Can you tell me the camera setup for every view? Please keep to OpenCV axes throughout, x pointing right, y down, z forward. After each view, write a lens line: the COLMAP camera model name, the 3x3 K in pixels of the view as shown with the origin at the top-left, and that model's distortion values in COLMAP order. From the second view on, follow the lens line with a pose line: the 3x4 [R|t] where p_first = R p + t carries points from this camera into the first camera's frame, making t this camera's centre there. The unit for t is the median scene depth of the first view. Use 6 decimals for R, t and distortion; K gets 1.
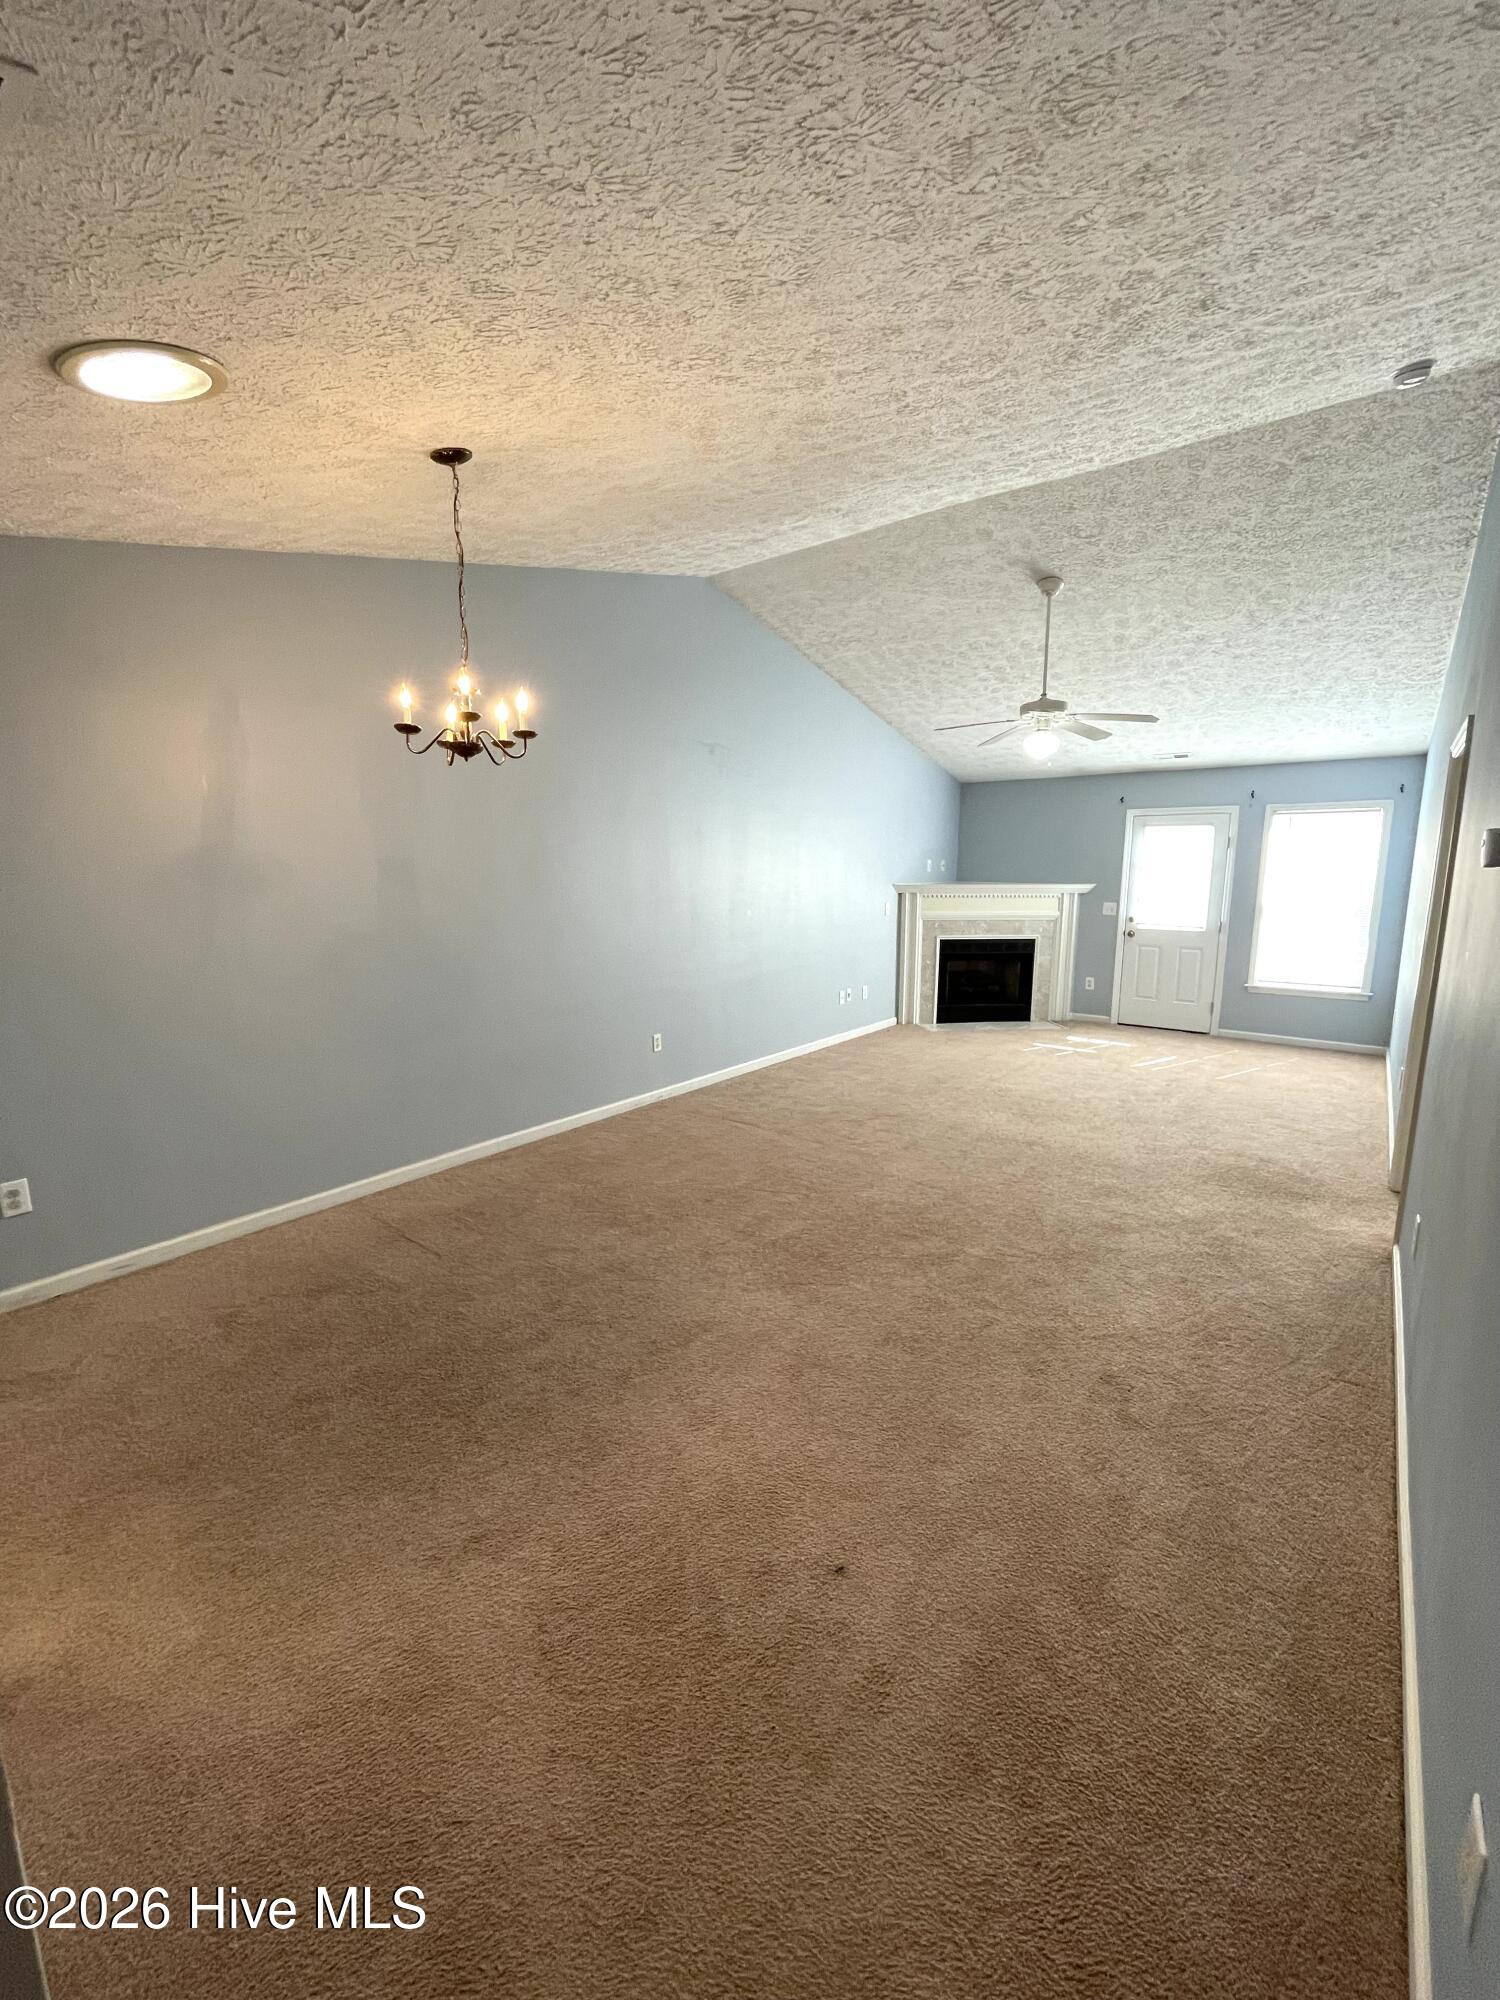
lens RADIAL K [[867.6, 0, 784.7], [0, 867.6, 1007.9], [0, 0, 1]] dist [-0.007574, -0.001584]
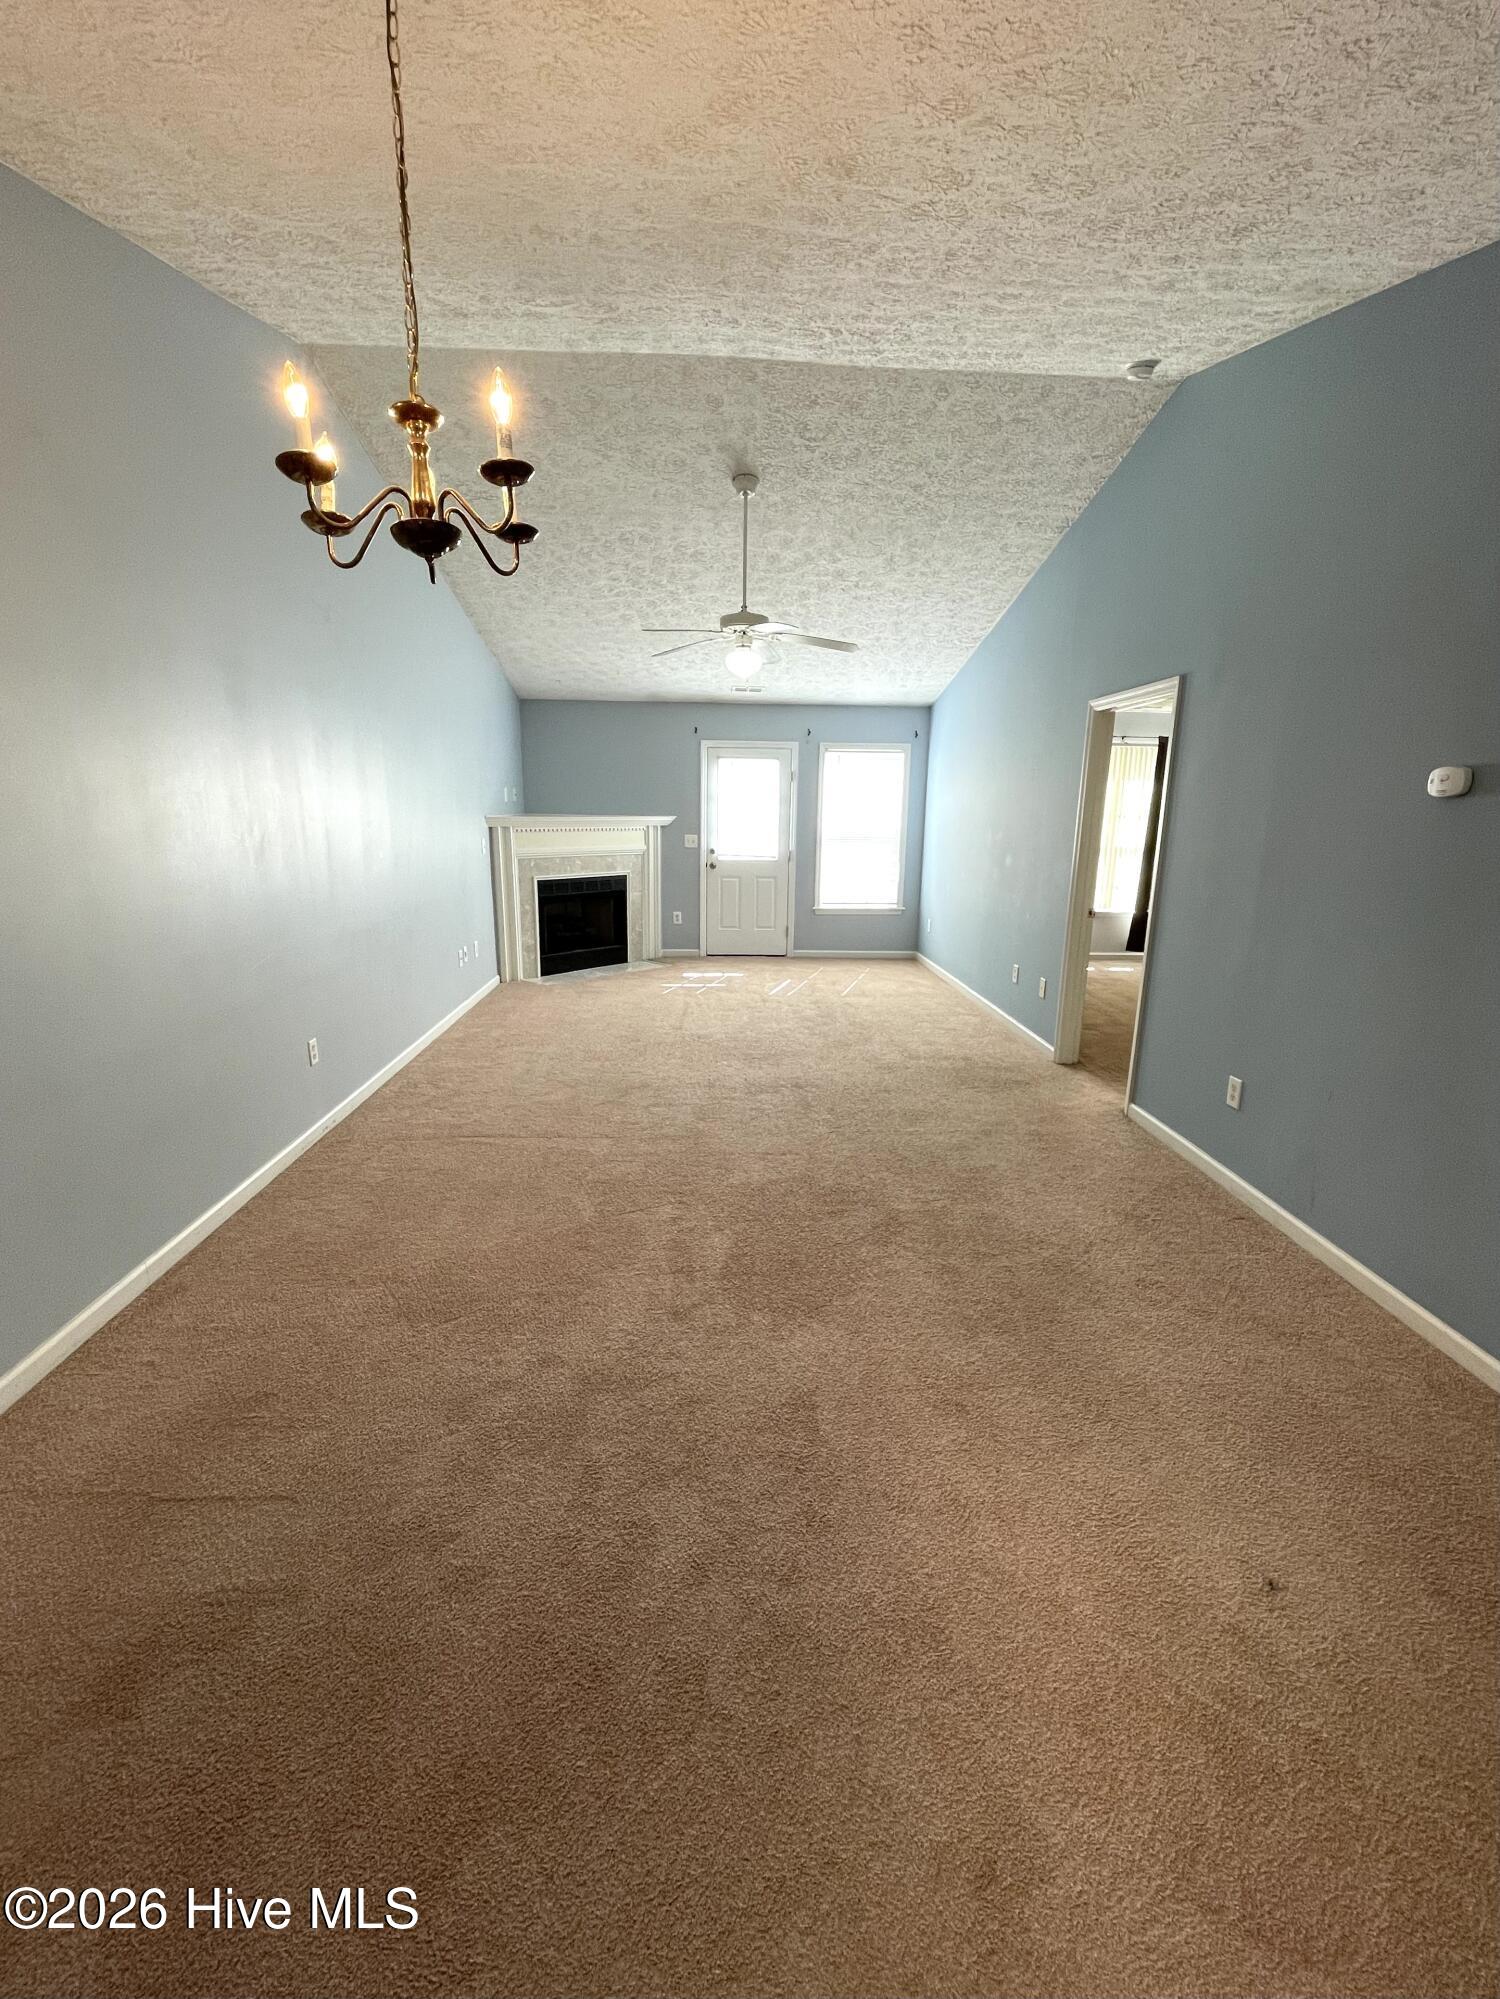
lens RADIAL K [[867.2, 0, 804.0], [0, 867.2, 1005.1], [0, 0, 1]] dist [-0.007574, -0.001584]
pose [[0.751608, -0.140308, 0.644515, -0.296500], [0.094525, 0.989941, 0.105274, -0.031390], [-0.652802, -0.018202, 0.757310, 0.243206]]
